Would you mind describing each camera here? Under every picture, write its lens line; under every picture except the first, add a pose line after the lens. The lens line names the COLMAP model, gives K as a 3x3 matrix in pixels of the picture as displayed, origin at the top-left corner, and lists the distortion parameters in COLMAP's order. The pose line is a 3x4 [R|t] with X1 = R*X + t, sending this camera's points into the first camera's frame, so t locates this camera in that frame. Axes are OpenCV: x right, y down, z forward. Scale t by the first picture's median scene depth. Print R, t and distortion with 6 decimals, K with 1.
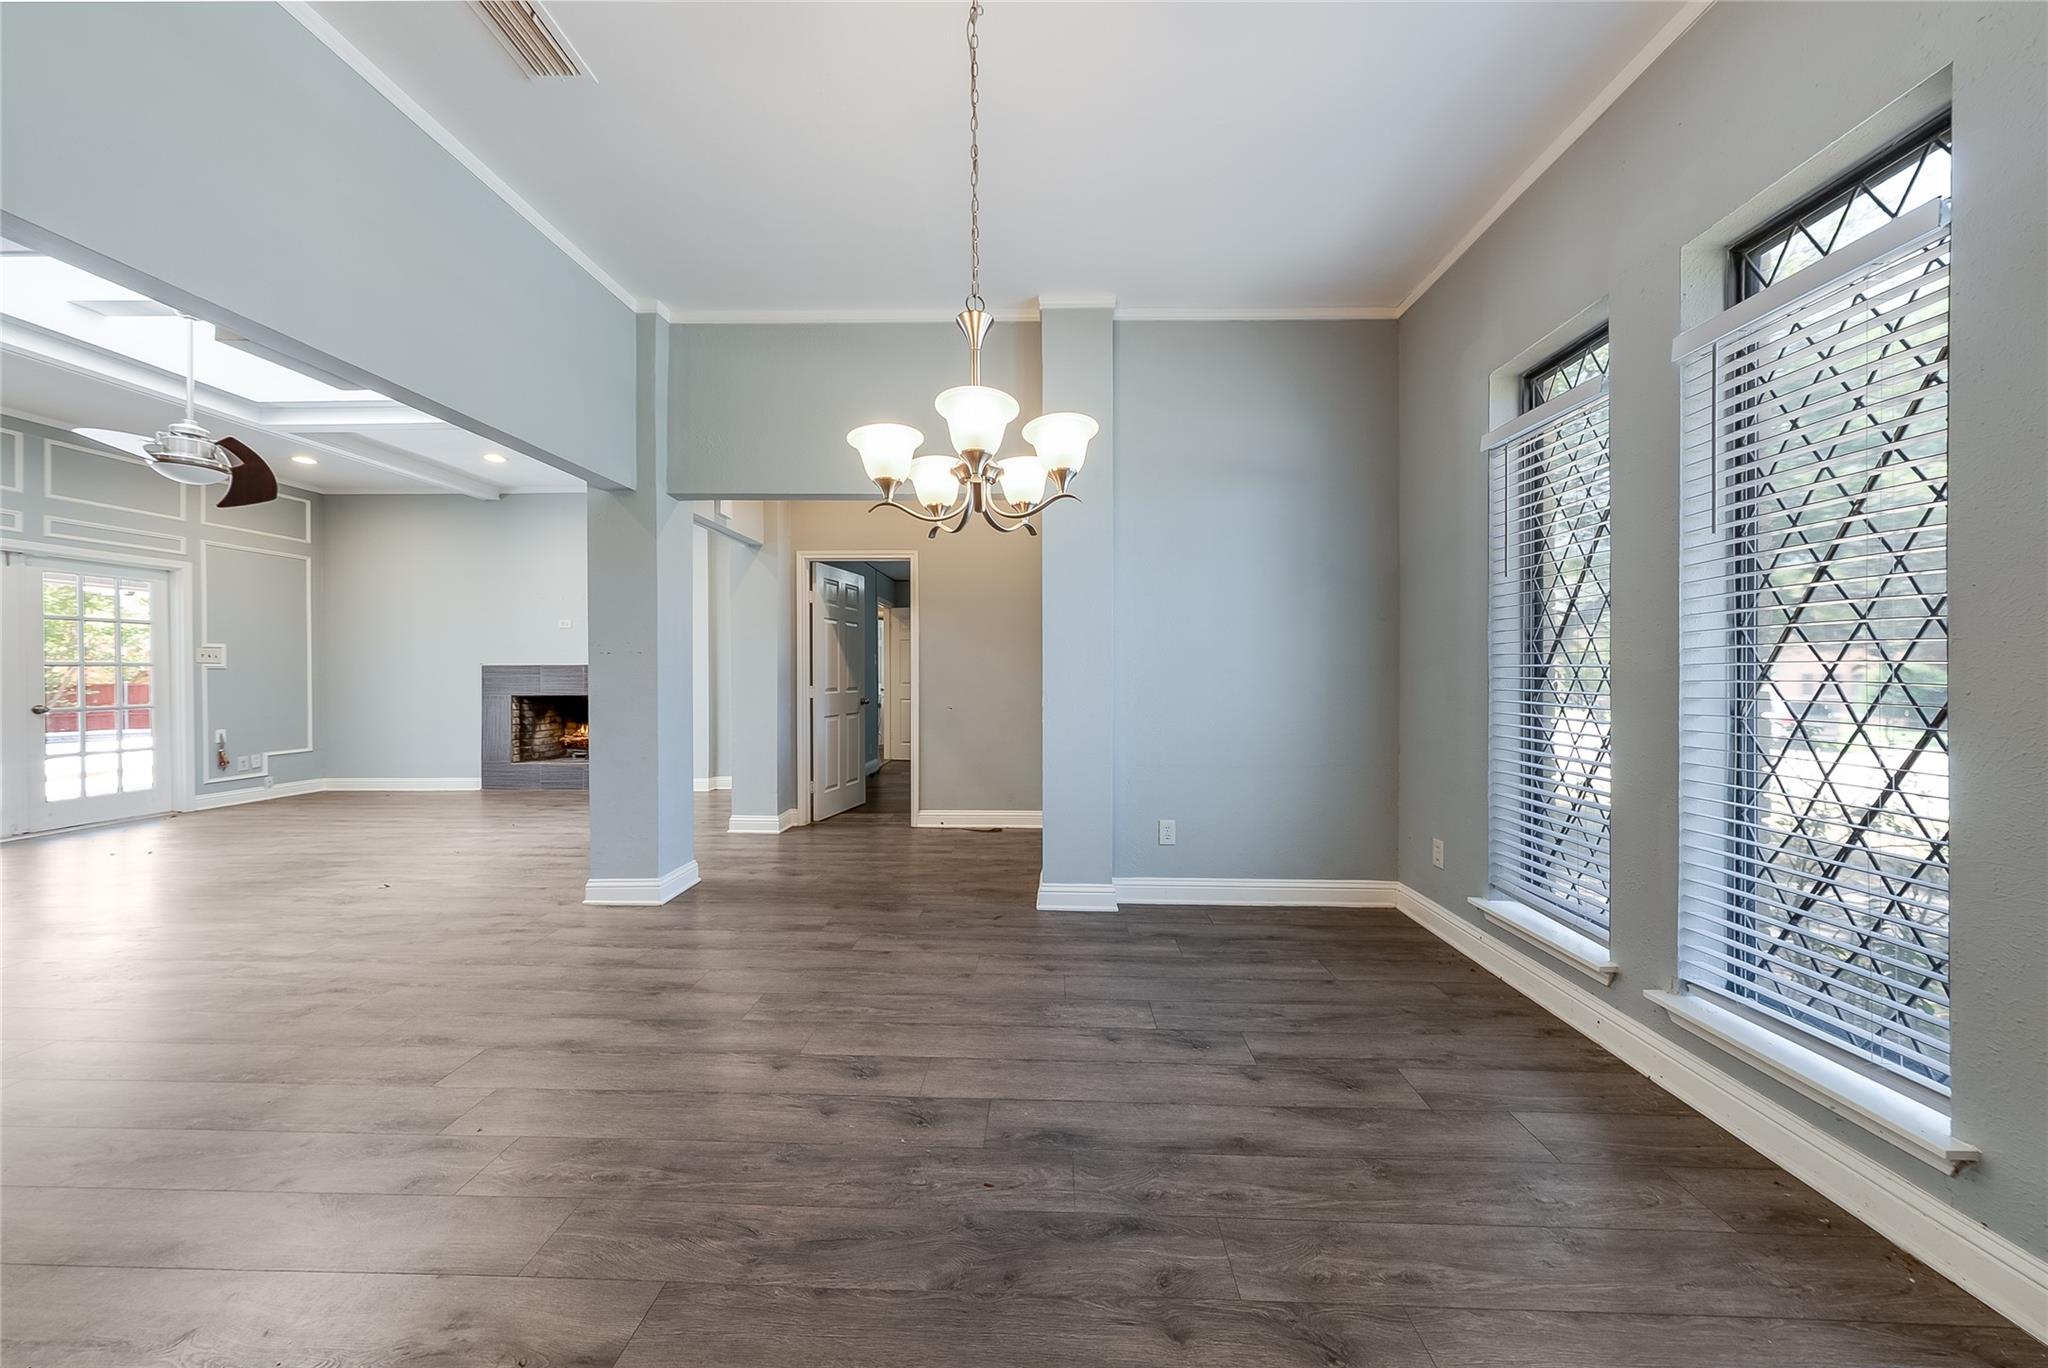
lens RADIAL K [[692.9, 0, 1030.4], [0, 692.9, 675.5], [0, 0, 1]] dist [0.001580, 0.000057]
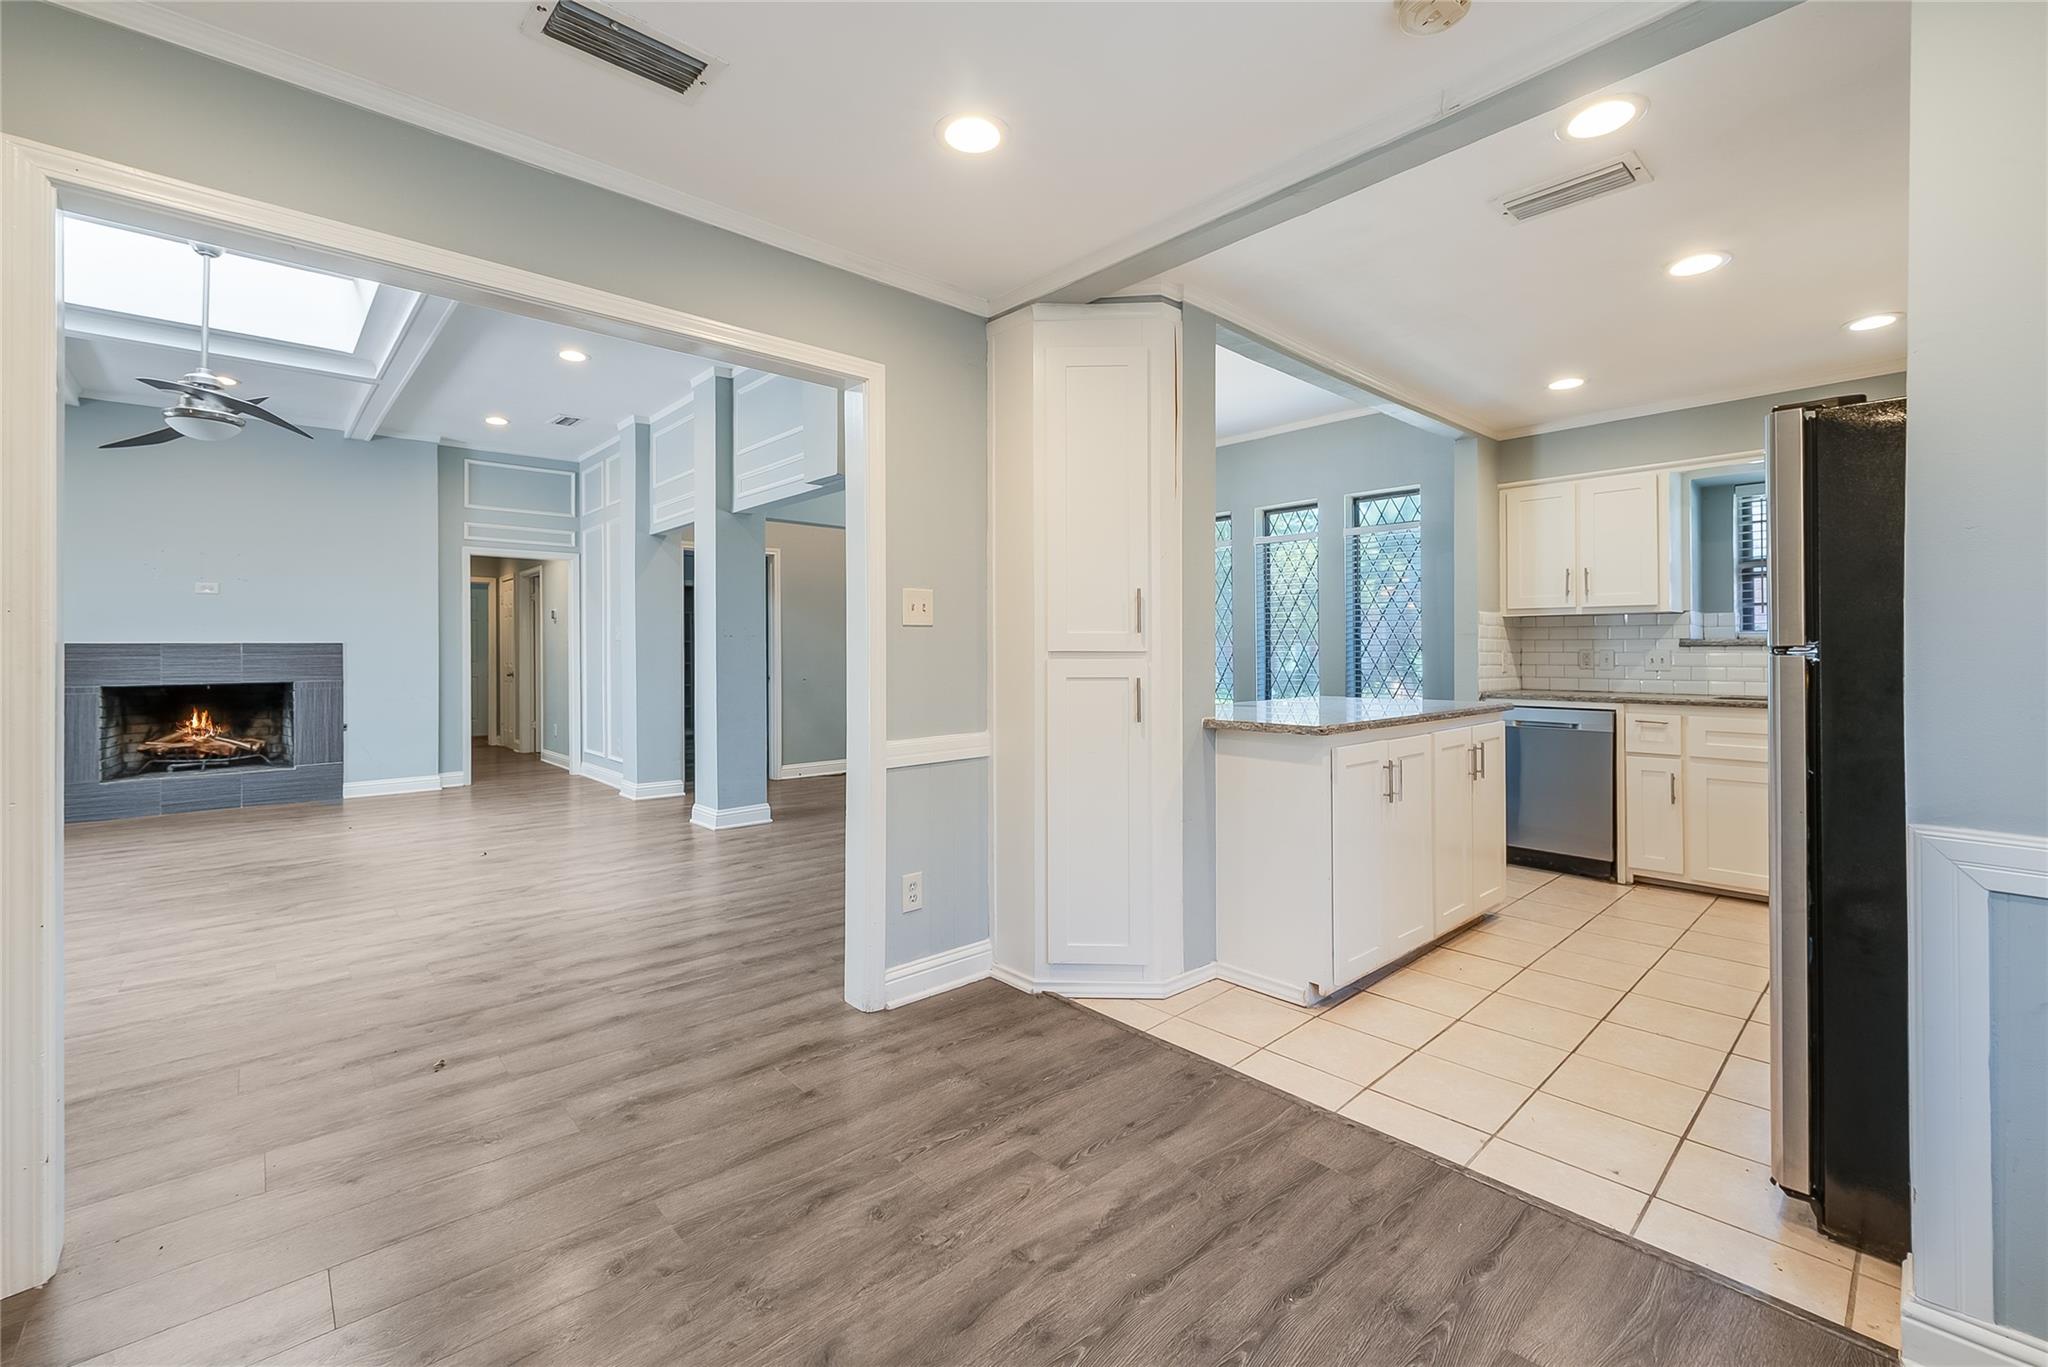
lens RADIAL K [[865.9, 0, 1028.4], [0, 865.9, 646.1], [0, 0, 1]] dist [0.001699, 0.000380]
pose [[0.718602, -0.000701, 0.695421, -1.359001], [0.007340, 0.999951, -0.006577, 0.000832], [-0.695383, 0.009831, 0.718573, -0.577386]]
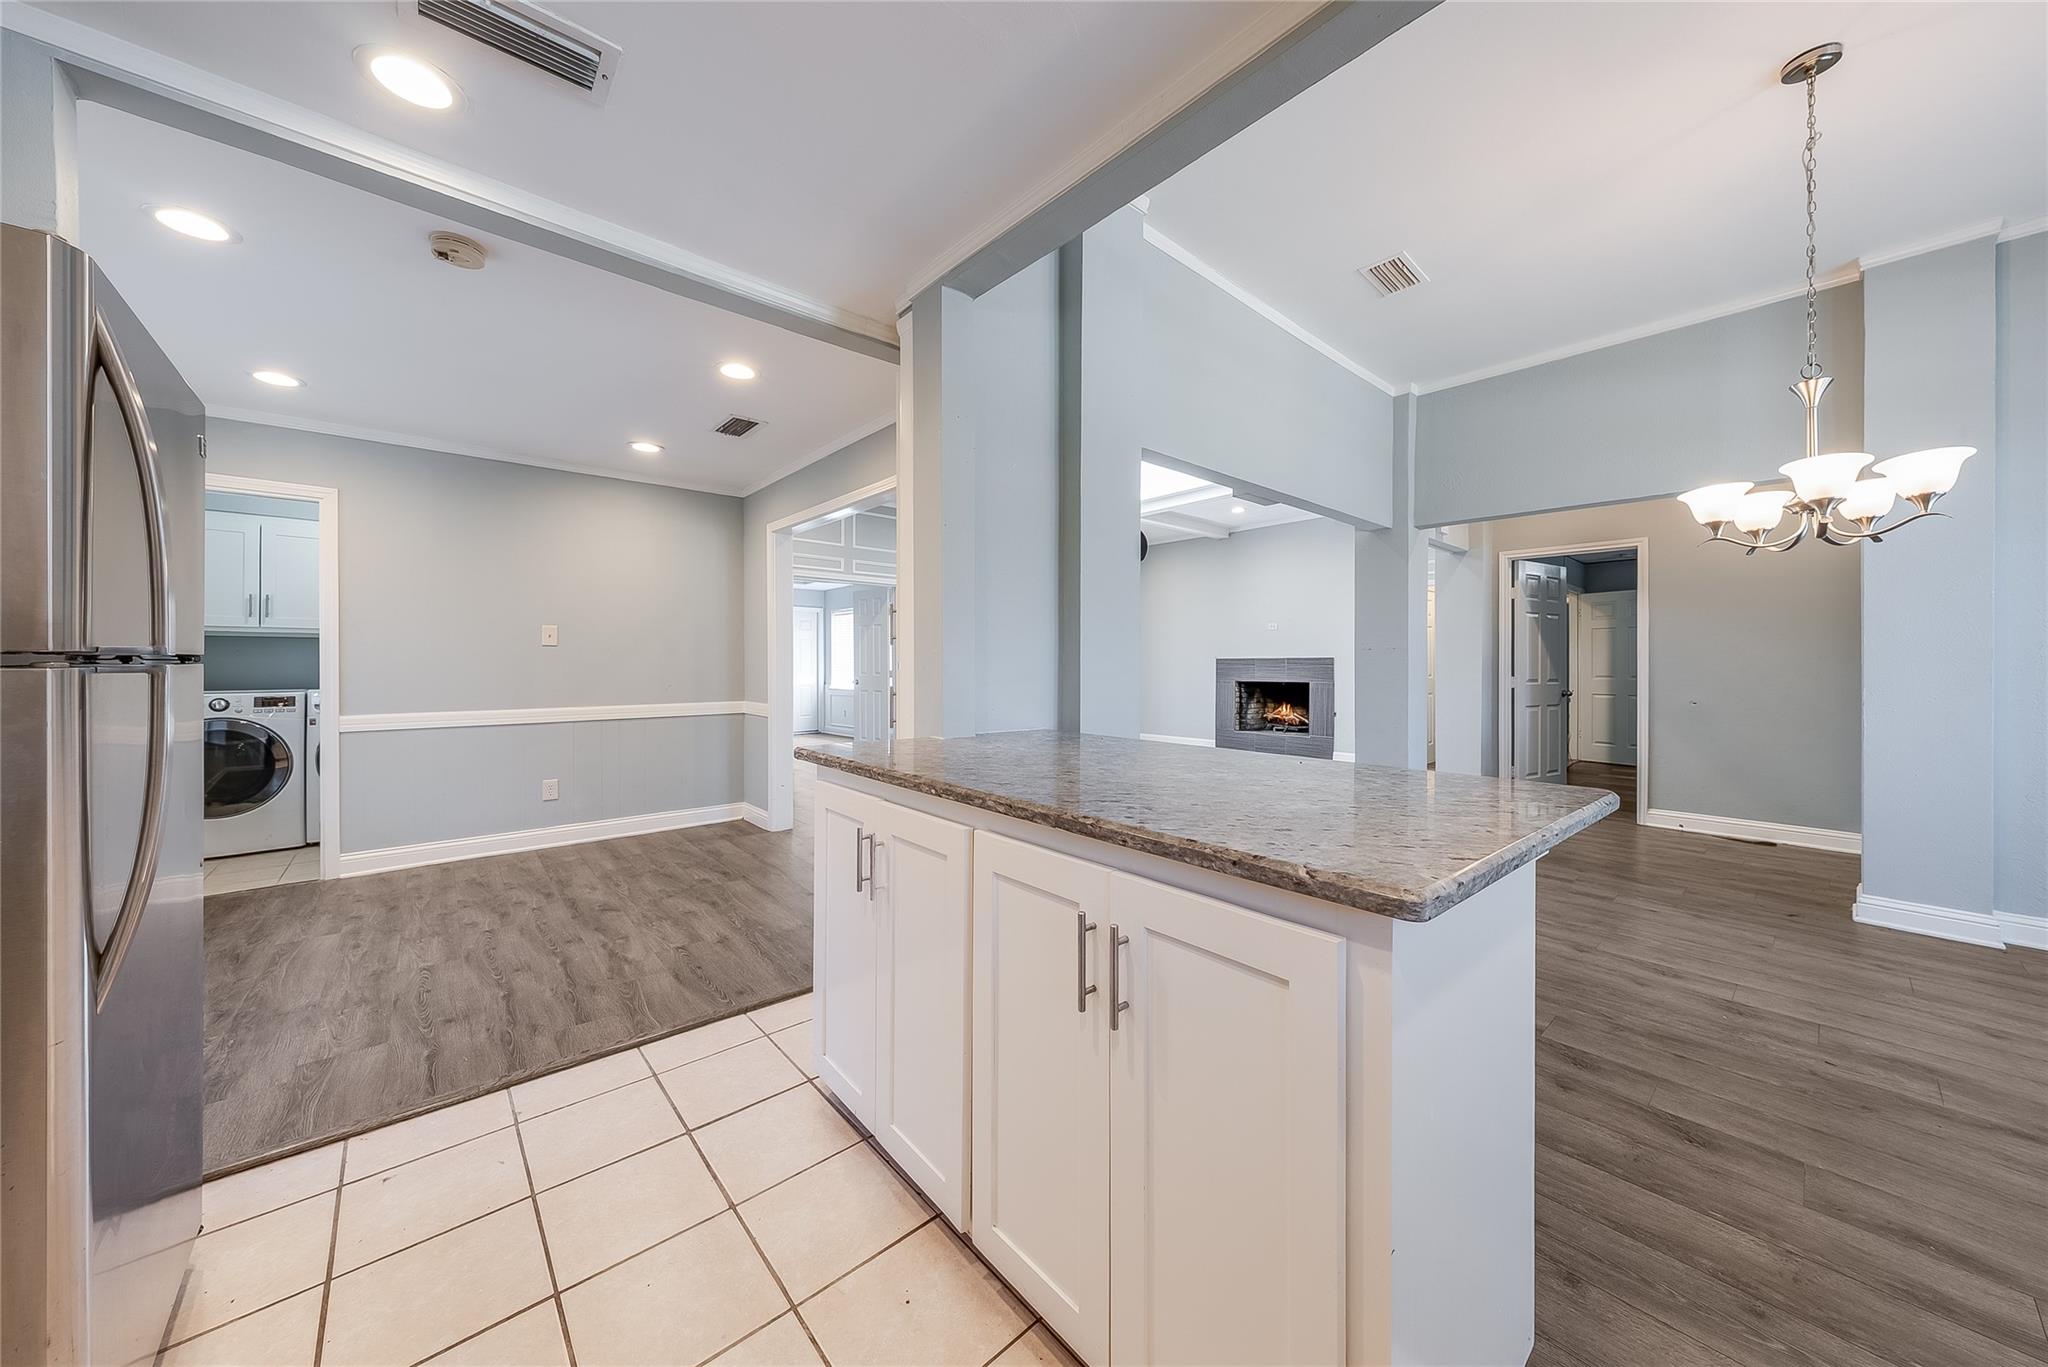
lens RADIAL K [[692.9, 0, 1026.2], [0, 692.9, 665.5], [0, 0, 1]] dist [0.001580, 0.000057]
pose [[0.676850, 0.003118, -0.736115, -0.055364], [-0.005295, 0.999986, -0.000633, 0.004102], [0.736102, 0.004326, 0.676857, -0.432819]]
